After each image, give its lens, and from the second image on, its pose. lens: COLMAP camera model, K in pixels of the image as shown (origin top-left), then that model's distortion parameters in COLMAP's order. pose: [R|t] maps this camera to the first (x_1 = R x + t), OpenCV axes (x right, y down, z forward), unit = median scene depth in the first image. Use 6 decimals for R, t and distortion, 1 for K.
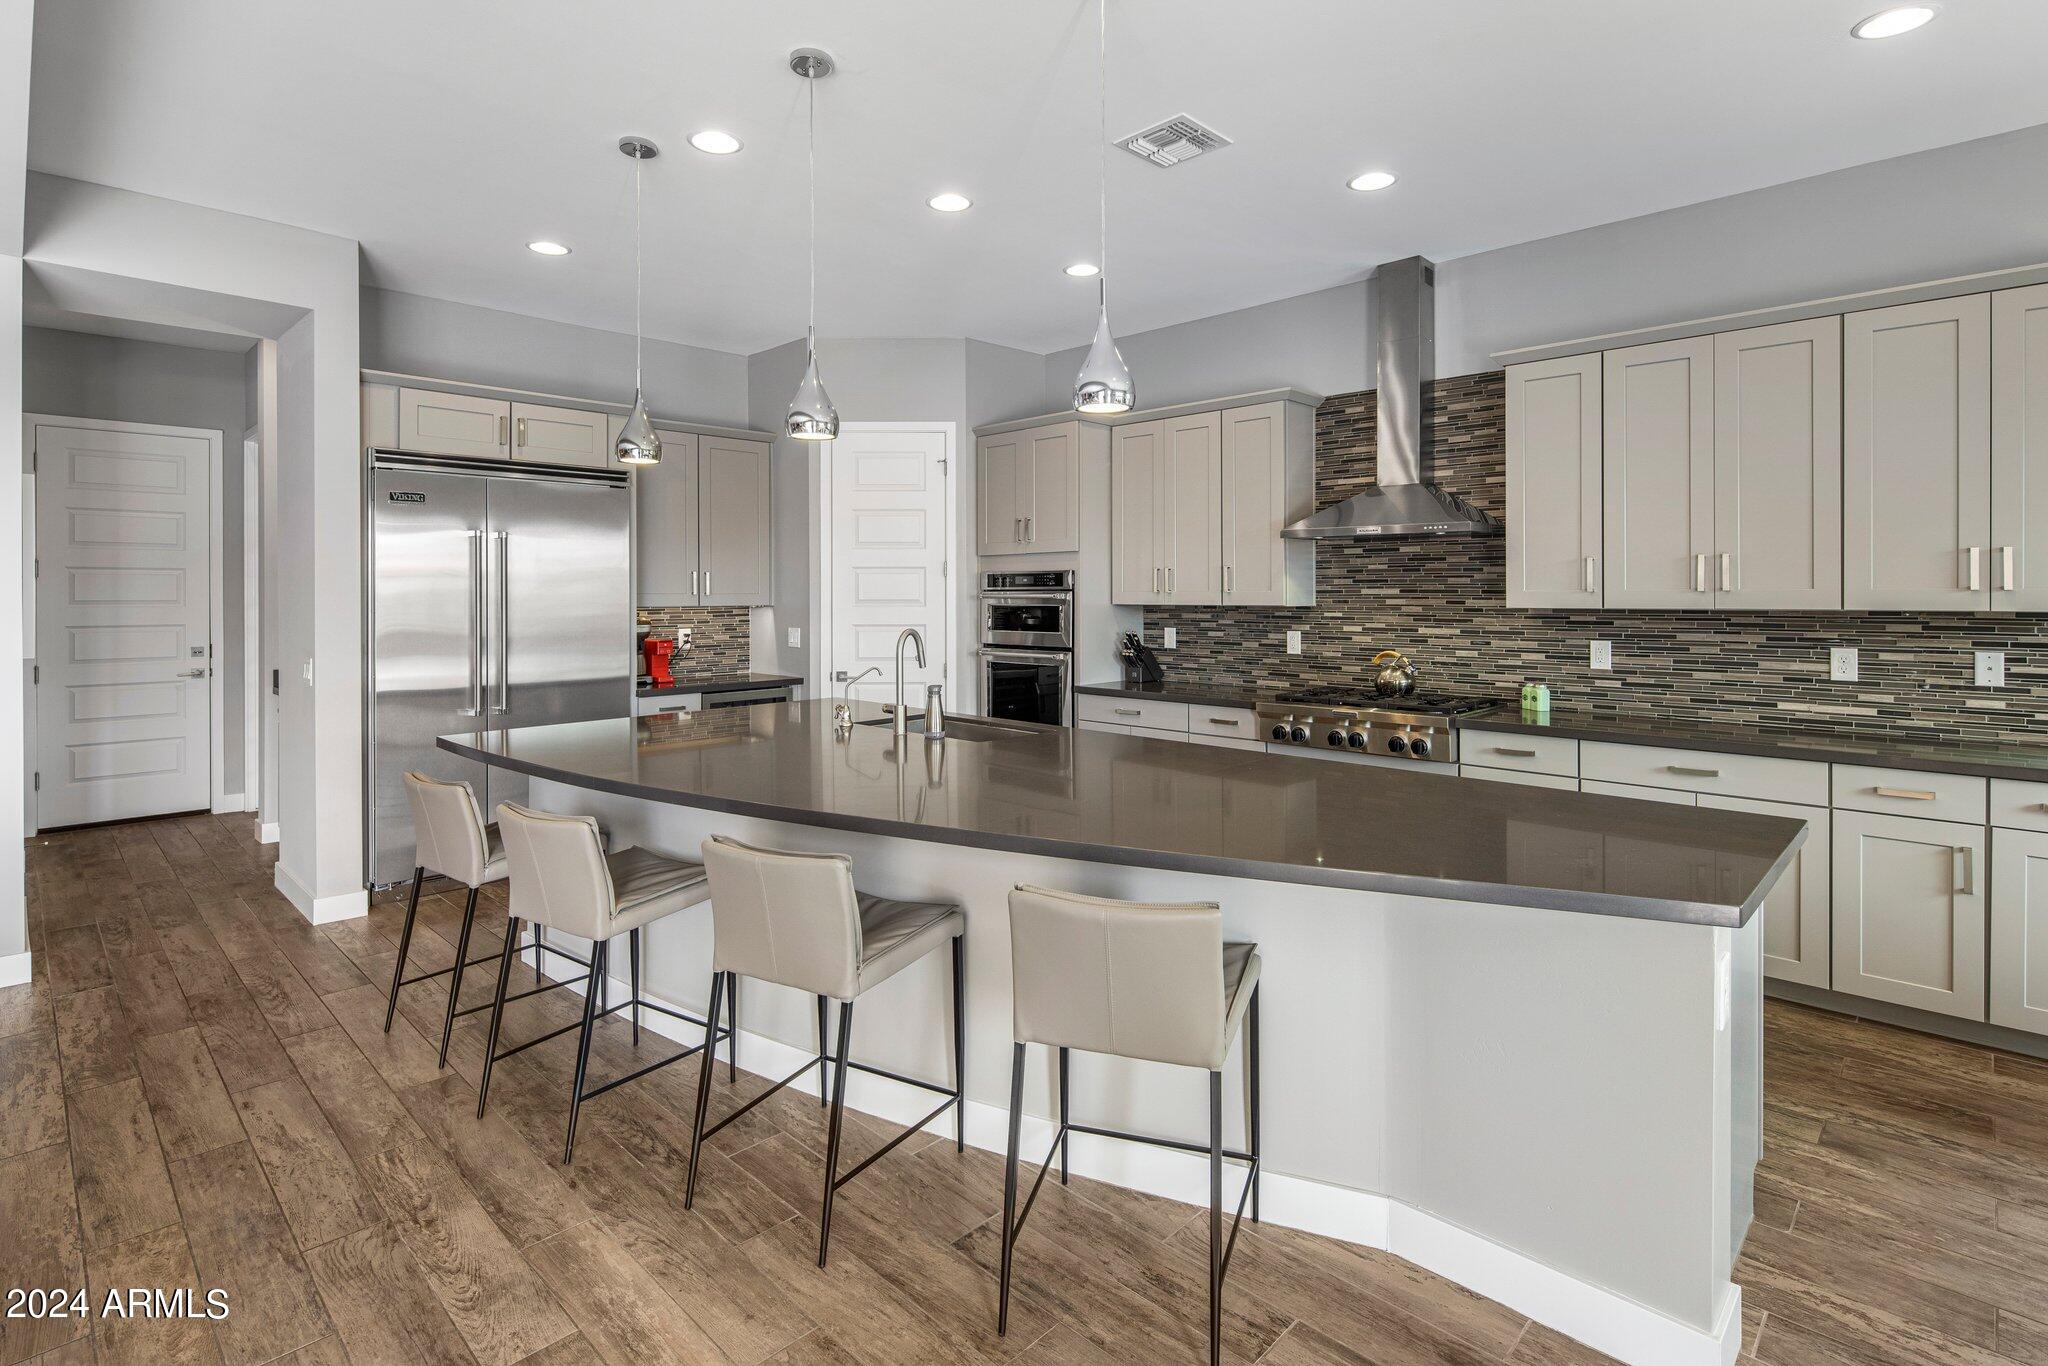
lens RADIAL K [[1006.0, 0, 999.8], [0, 1006.0, 599.6], [0, 0, 1]] dist [0.002902, -0.000072]
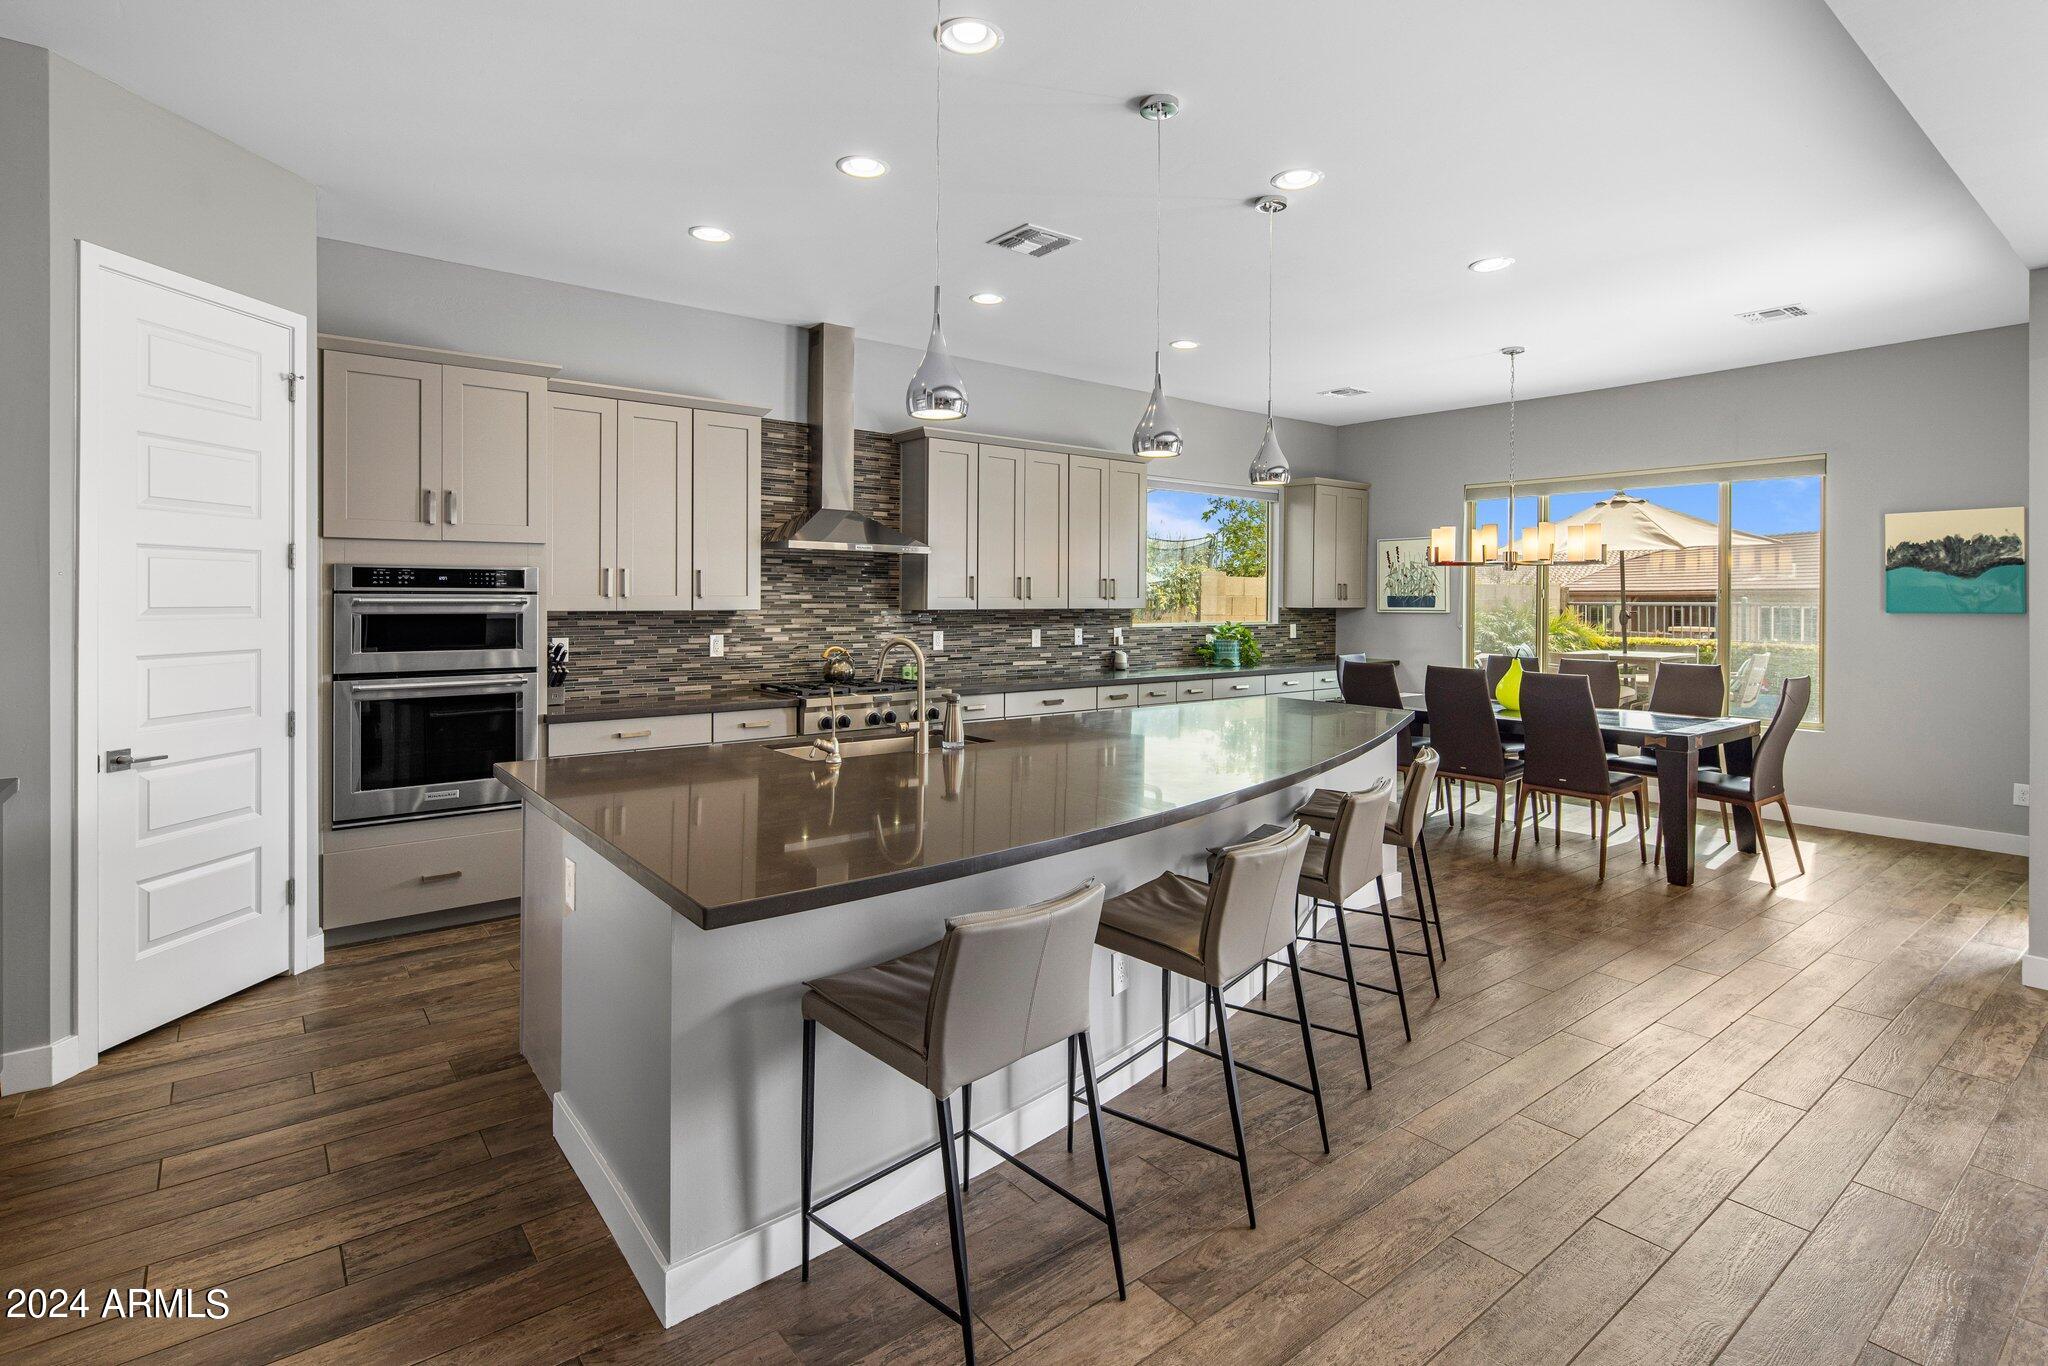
lens RADIAL K [[1006.0, 0, 1043.0], [0, 1006.0, 601.4], [0, 0, 1]] dist [0.002902, -0.000072]
pose [[0.103172, -0.000670, 0.994663, -0.749278], [0.001884, 0.999998, 0.000478, -0.002995], [-0.994662, 0.001825, 0.103173, 0.596500]]
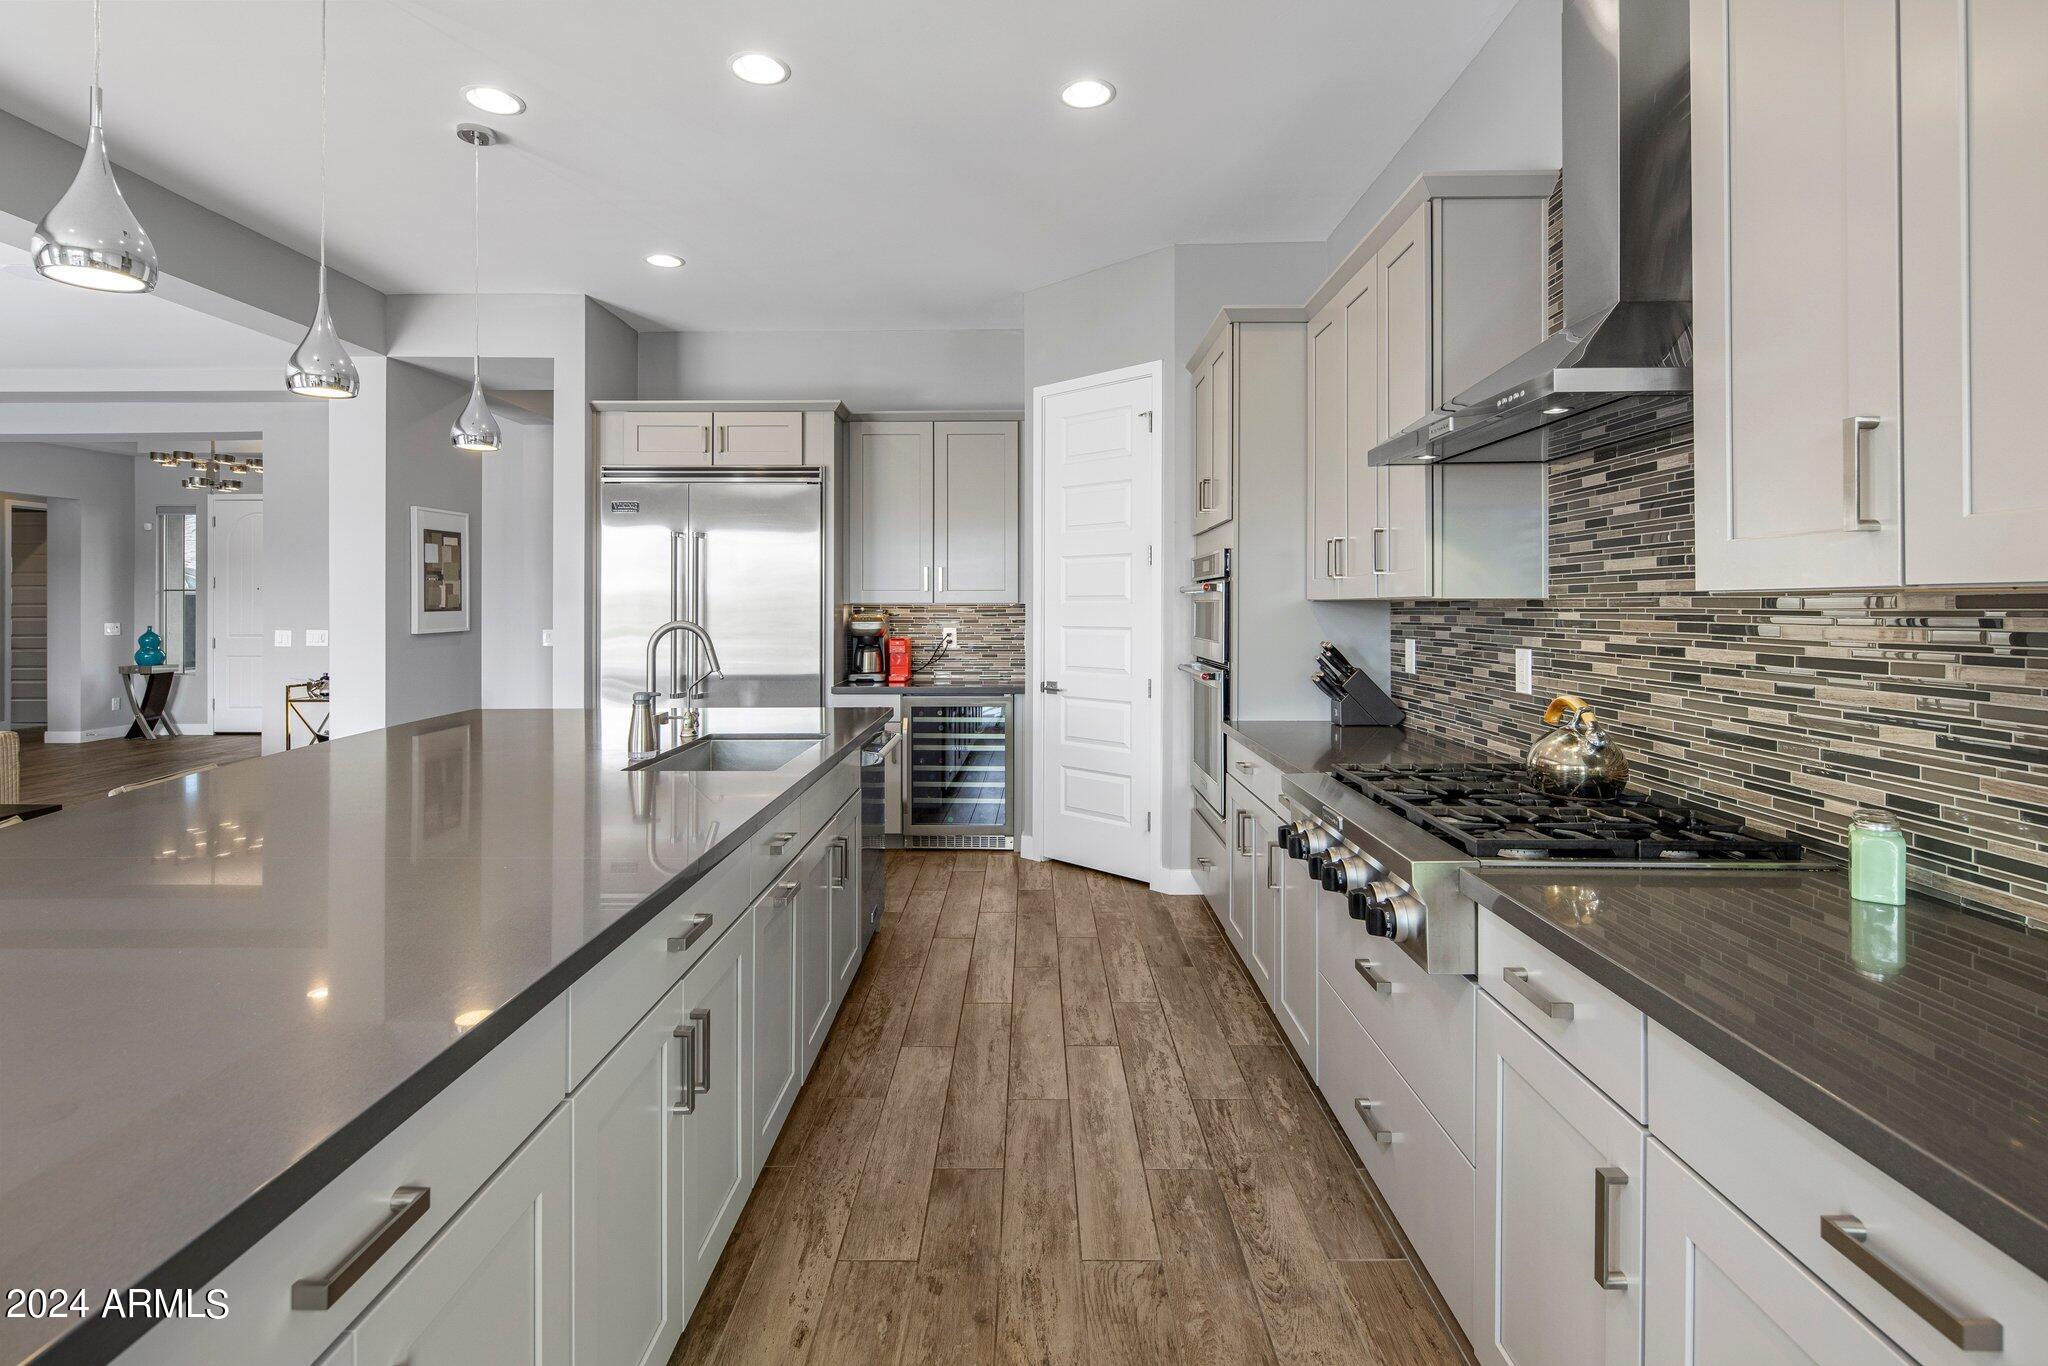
lens RADIAL K [[1006.0, 0, 992.6], [0, 1006.0, 572.9], [0, 0, 1]] dist [0.002902, -0.000072]
pose [[0.680426, -0.021433, -0.732504, 0.514129], [-0.007168, 0.999330, -0.035899, 0.014105], [0.732782, 0.029677, 0.679816, 0.487169]]
